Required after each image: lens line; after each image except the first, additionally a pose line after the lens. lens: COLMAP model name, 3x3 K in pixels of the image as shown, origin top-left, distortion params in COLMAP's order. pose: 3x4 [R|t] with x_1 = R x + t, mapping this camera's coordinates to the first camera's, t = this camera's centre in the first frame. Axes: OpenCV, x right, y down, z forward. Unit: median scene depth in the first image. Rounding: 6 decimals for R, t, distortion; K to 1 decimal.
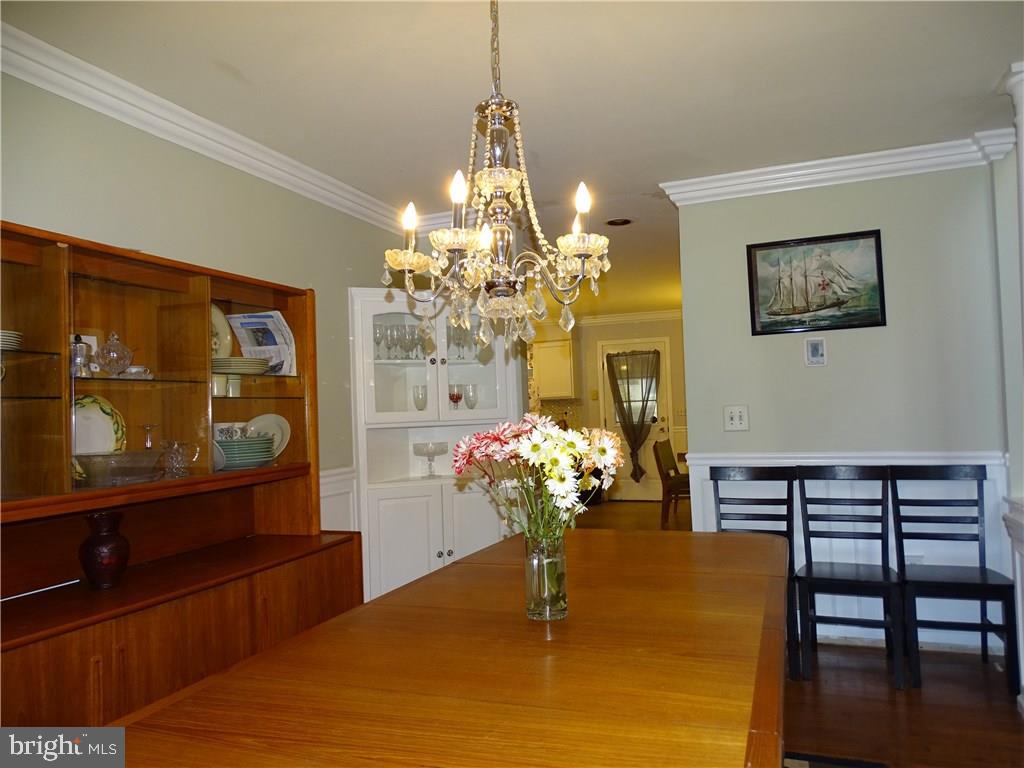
lens RADIAL K [[710.7, 0, 512.0], [0, 710.7, 384.0], [0, 0, 1]] dist [-0.036133, 0.004253]
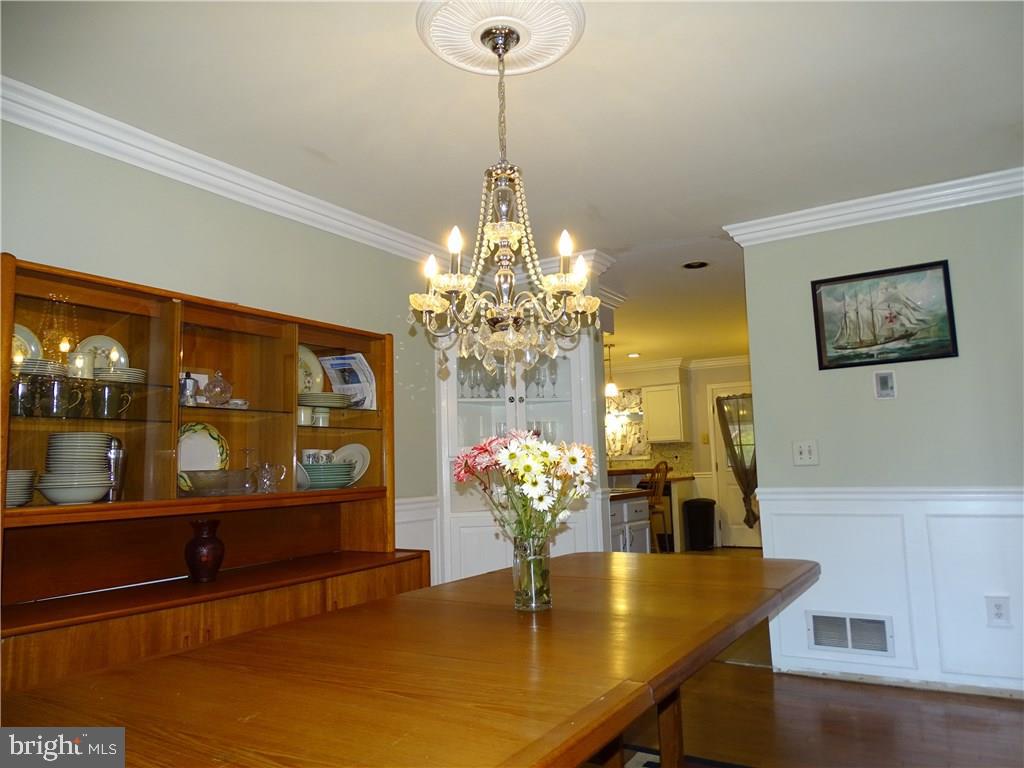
lens RADIAL K [[710.7, 0, 512.0], [0, 710.7, 384.0], [0, 0, 1]] dist [-0.036133, 0.004253]
pose [[0.980932, -0.013108, -0.193908, 0.132864], [-0.000602, 0.997513, -0.070476, 0.027479], [0.194350, 0.069248, 0.978485, -0.077534]]
